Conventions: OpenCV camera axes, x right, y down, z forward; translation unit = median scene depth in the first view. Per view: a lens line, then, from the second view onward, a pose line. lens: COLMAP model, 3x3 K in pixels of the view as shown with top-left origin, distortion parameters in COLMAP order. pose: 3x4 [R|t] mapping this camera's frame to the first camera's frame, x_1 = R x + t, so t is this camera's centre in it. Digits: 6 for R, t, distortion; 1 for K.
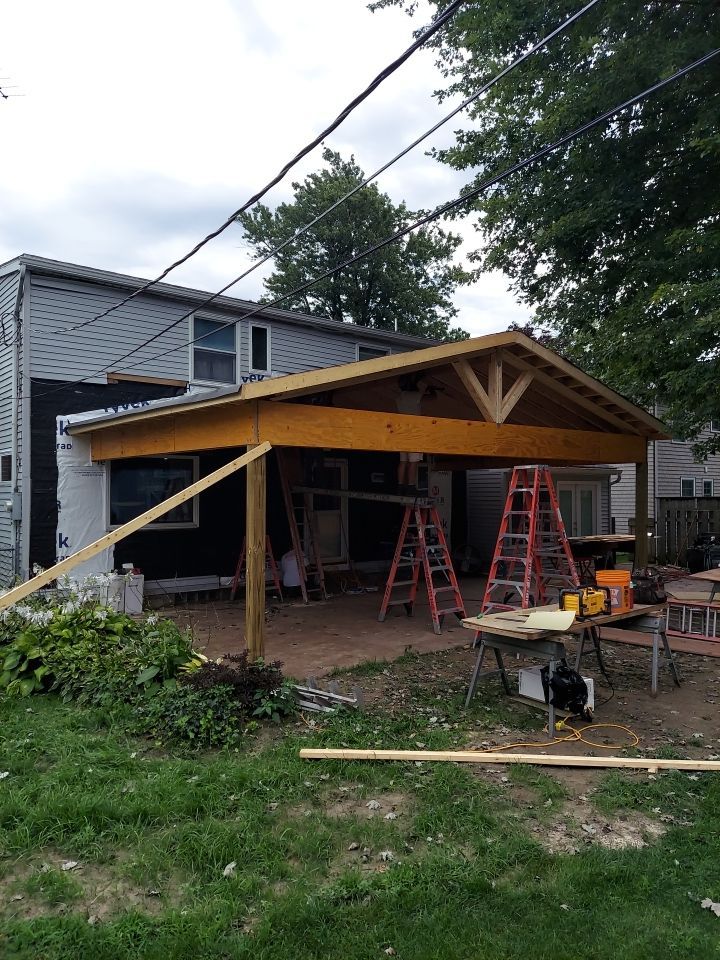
lens RADIAL K [[684.2, 0, 362.5], [0, 684.2, 480.6], [0, 0, 1]] dist [0.077904, -0.073245]
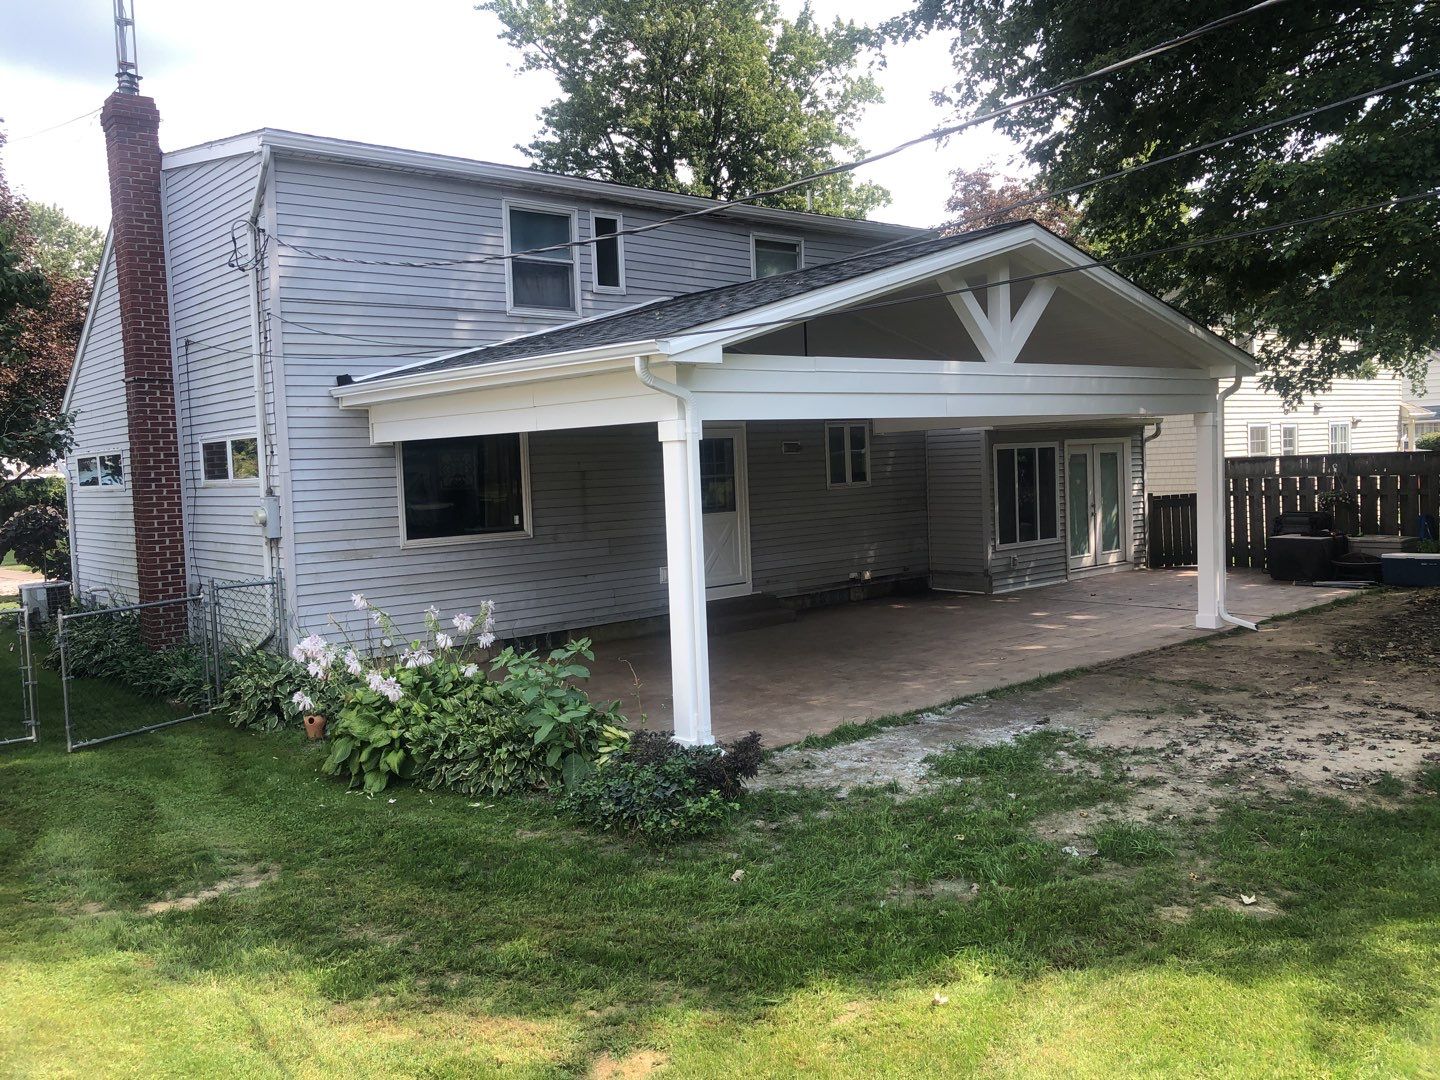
lens RADIAL K [[1181.6, 0, 722.6], [0, 1181.6, 509.9], [0, 0, 1]] dist [0.005966, 0.006552]
pose [[0.998860, -0.039213, 0.027206, -0.059591], [0.037469, 0.997379, 0.061896, -0.013536], [-0.029562, -0.060806, 0.997712, -0.075443]]
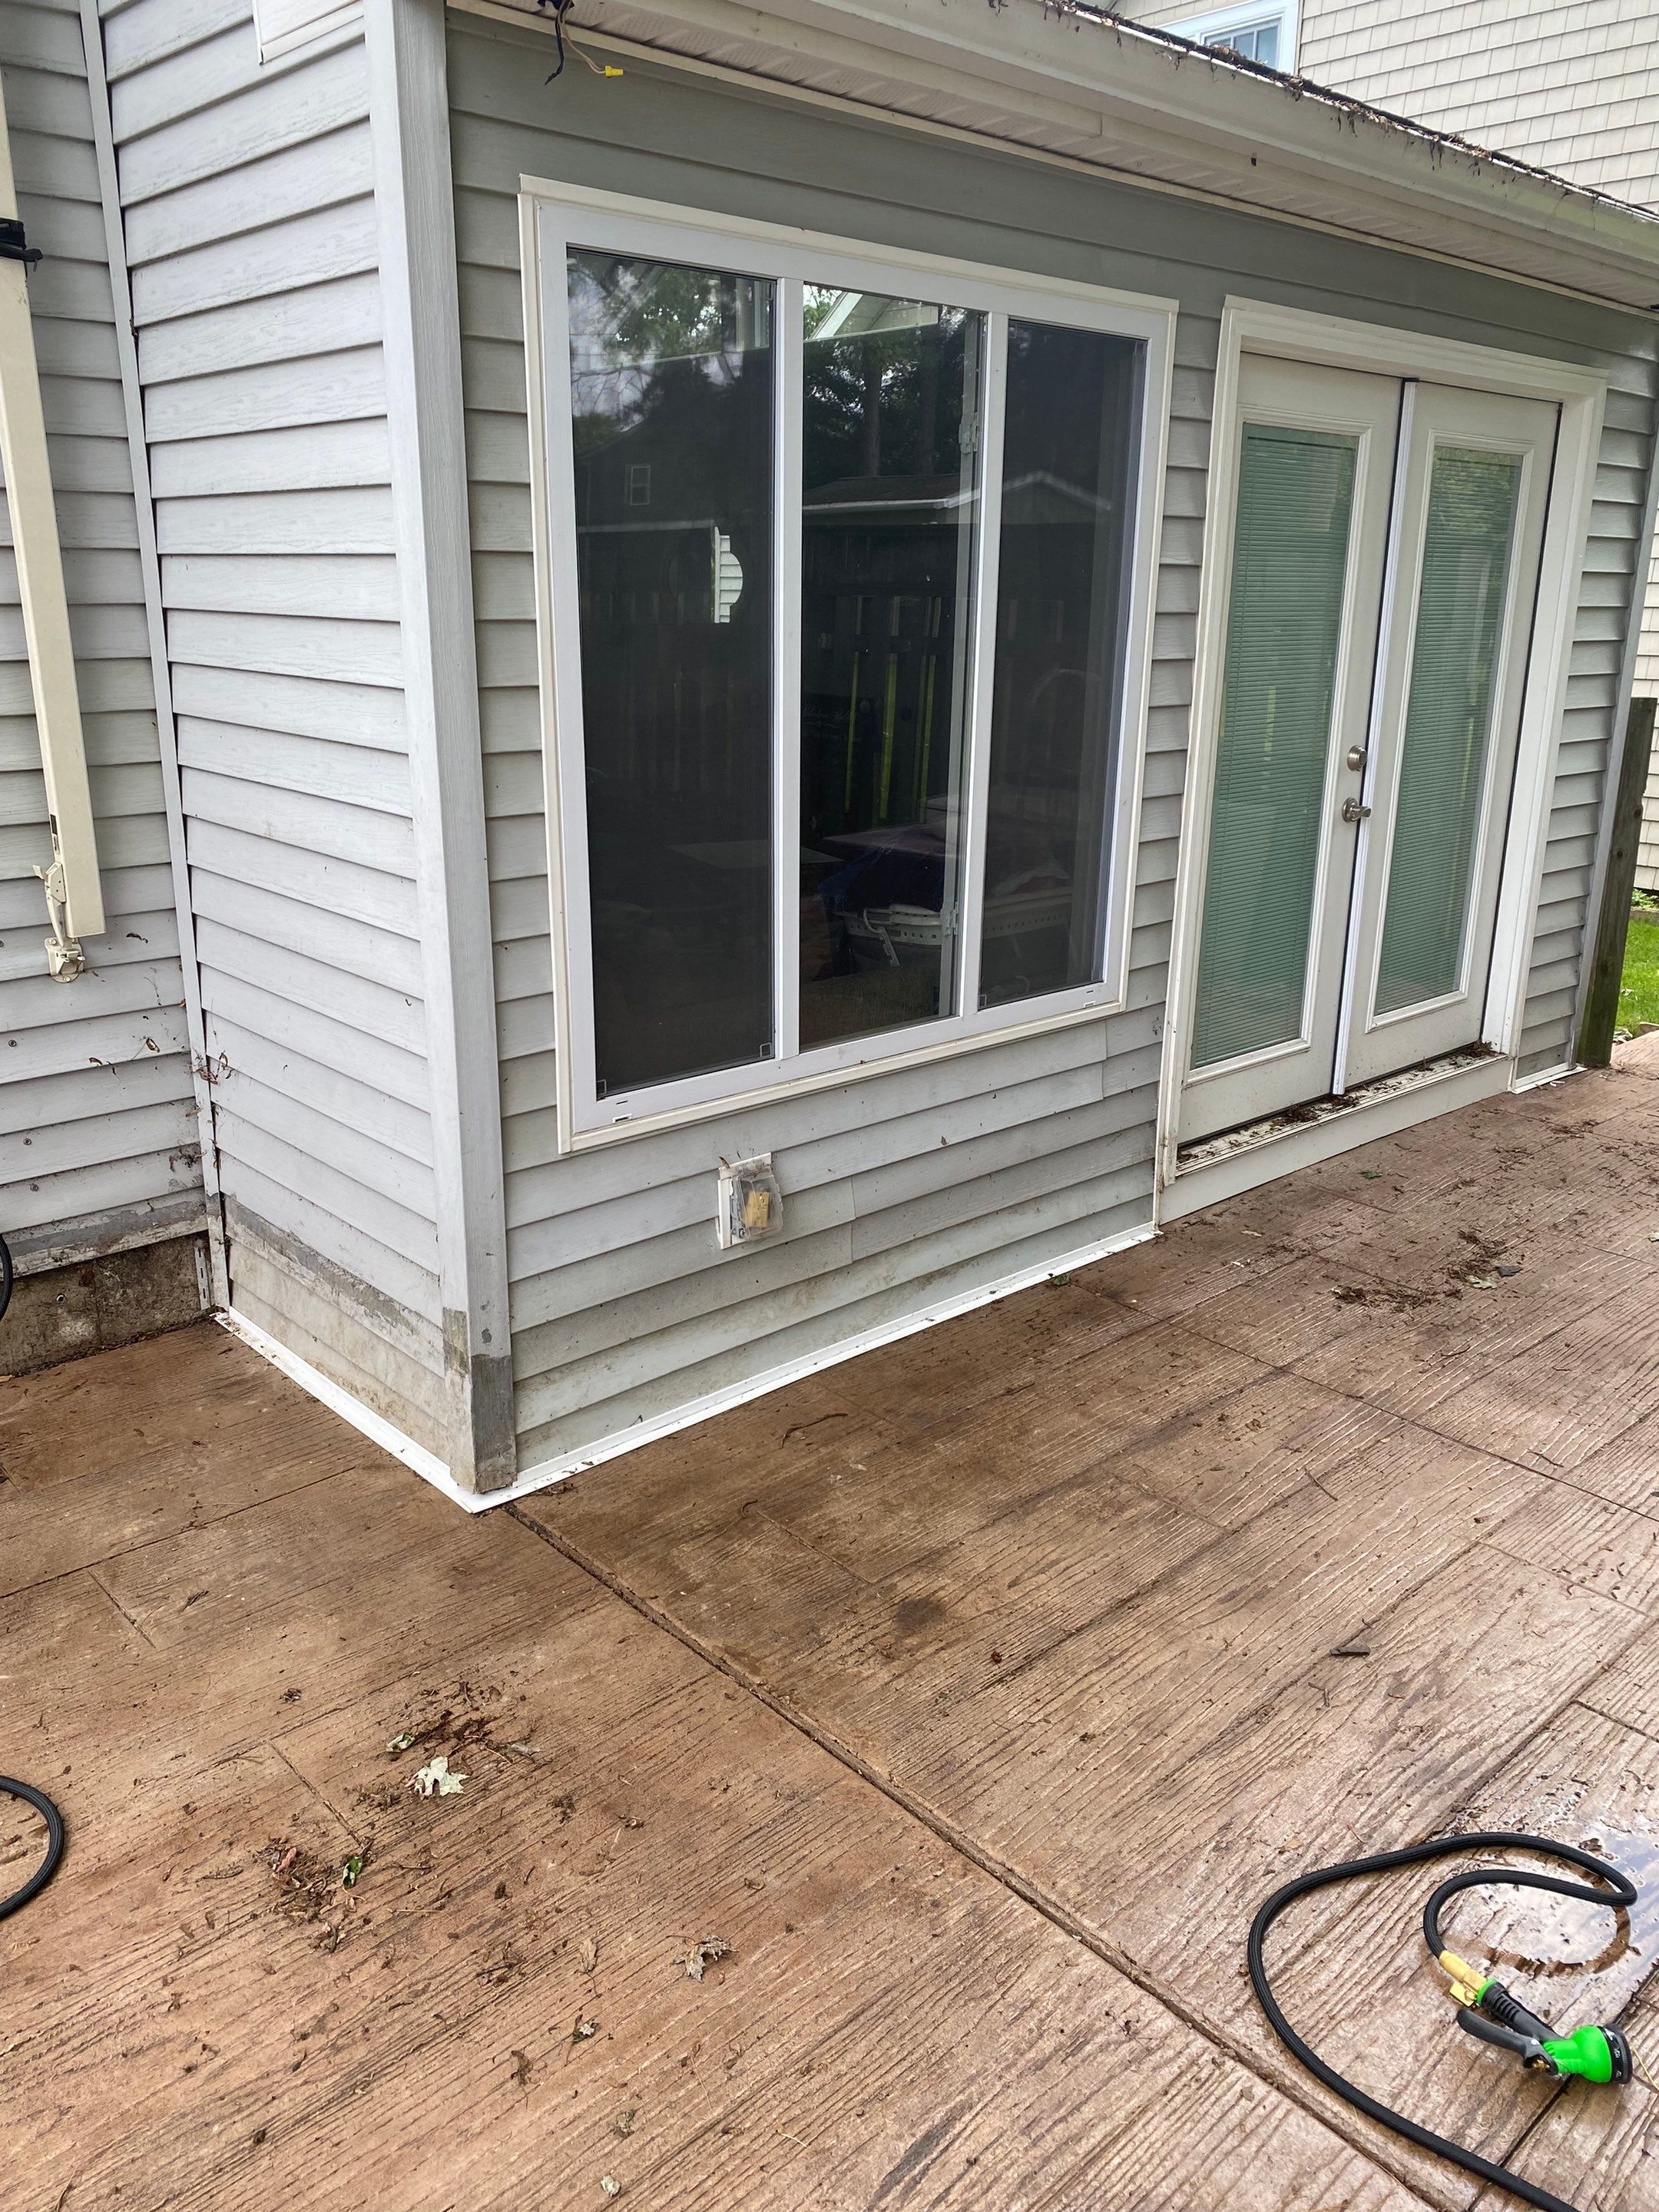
lens RADIAL K [[1815.0, 0, 829.5], [0, 1815.0, 1106.0], [0, 0, 1]] dist [0.005966, 0.006552]
pose [[0.996959, -0.003885, 0.077827, 0.202522], [-0.020412, 0.950864, 0.308935, 0.027074], [-0.075203, -0.309585, 0.947893, 0.708809]]
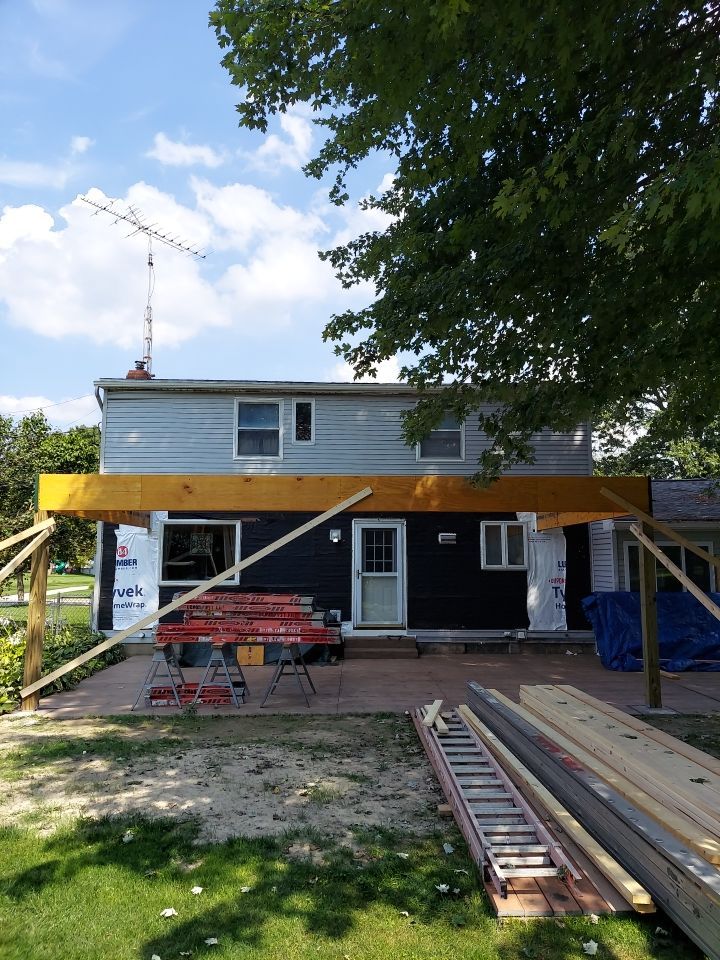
lens RADIAL K [[684.2, 0, 362.5], [0, 684.2, 480.6], [0, 0, 1]] dist [0.077904, -0.073245]
pose [[0.786184, -0.069554, -0.614066, 0.421965], [0.008055, 0.994715, -0.102357, 0.009547], [0.617940, 0.075525, 0.782590, 0.154097]]
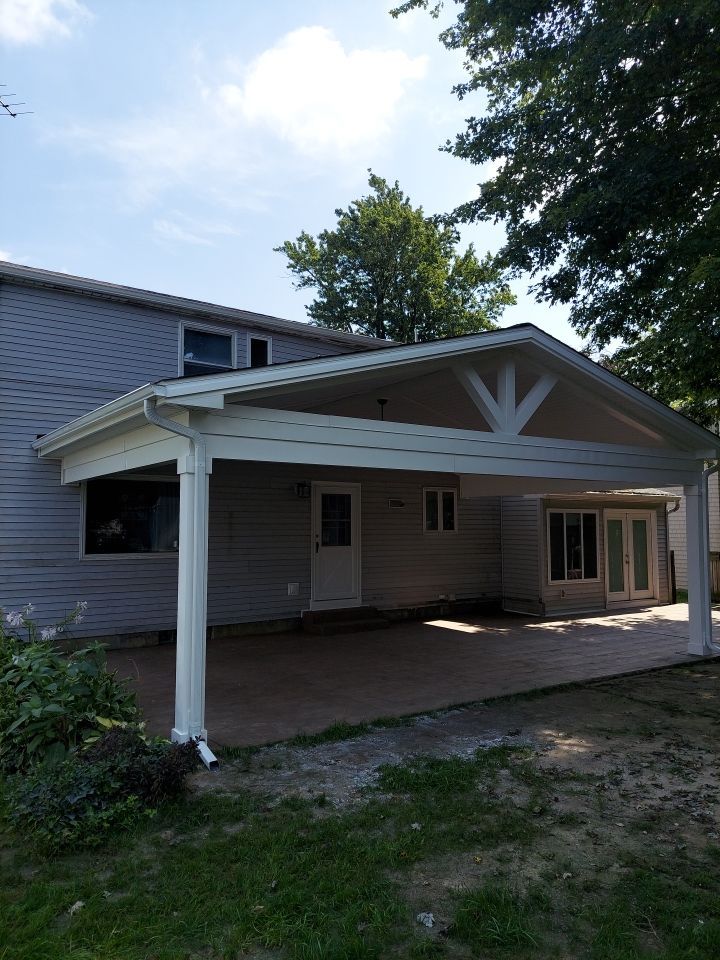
lens RADIAL K [[685.6, 0, 367.1], [0, 685.6, 478.0], [0, 0, 1]] dist [0.093609, -0.111194]
pose [[0.996673, -0.004389, -0.081391, 0.048527], [0.000211, 0.998685, -0.051272, 0.006704], [0.081509, 0.051084, 0.995363, 0.075376]]
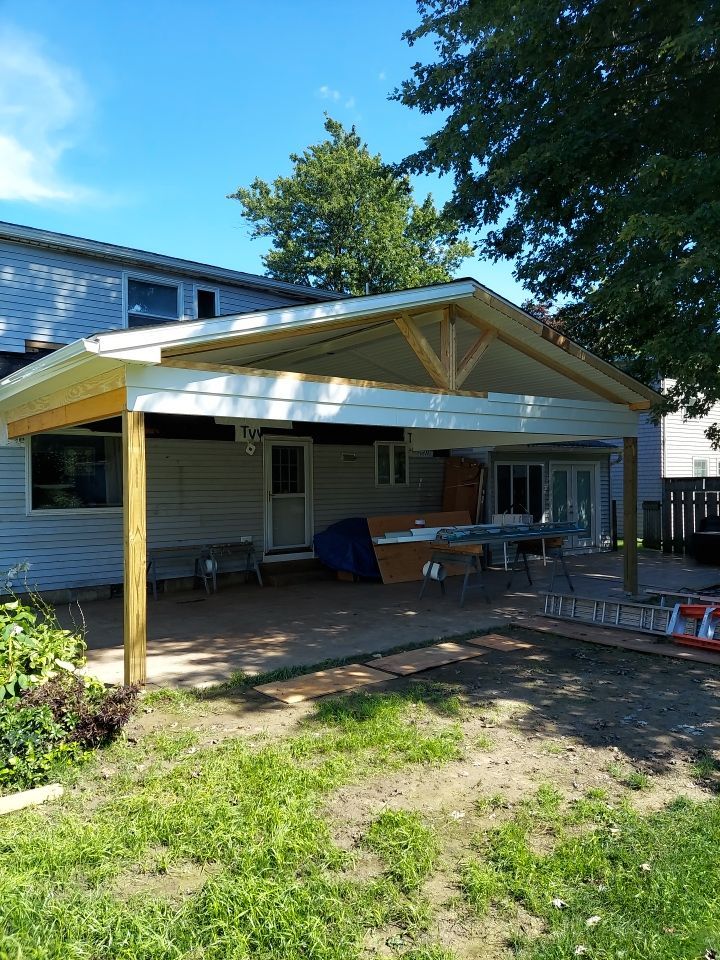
lens RADIAL K [[685.6, 0, 367.1], [0, 685.6, 478.0], [0, 0, 1]] dist [0.093609, -0.111194]
pose [[0.999575, -0.007099, -0.028262, 0.061767], [0.007527, 0.999858, 0.015066, 0.007483], [0.028151, -0.015272, 0.999487, 0.064724]]
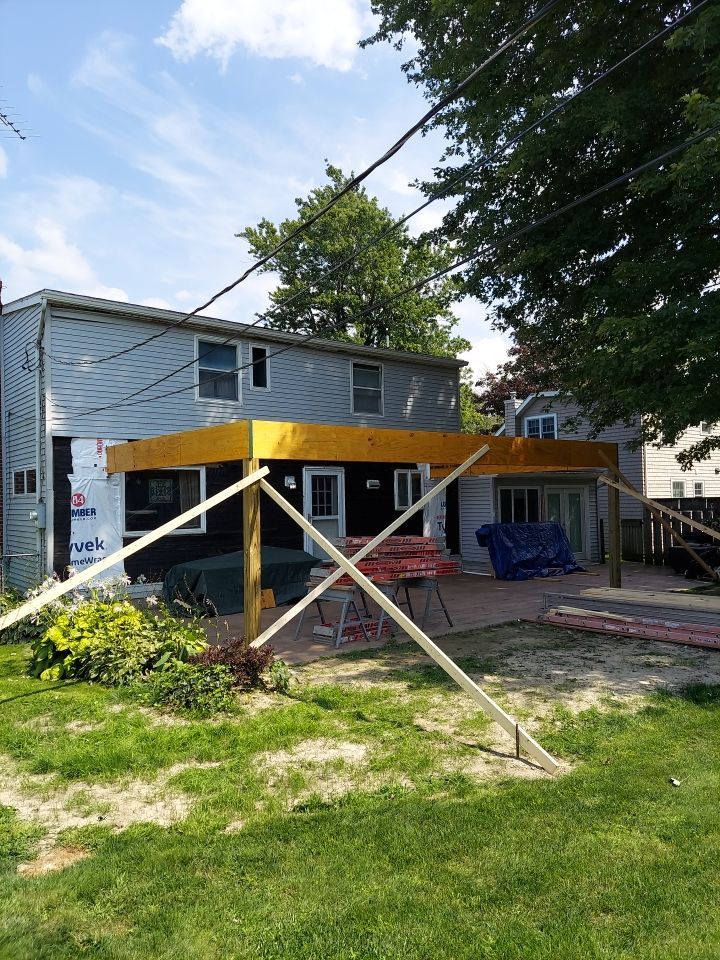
lens RADIAL K [[684.2, 0, 362.5], [0, 684.2, 480.6], [0, 0, 1]] dist [0.077904, -0.073245]
pose [[0.999740, -0.015241, -0.016985, 0.020643], [0.015109, 0.999855, -0.007873, -0.001727], [0.017102, 0.007614, 0.999825, -0.058653]]
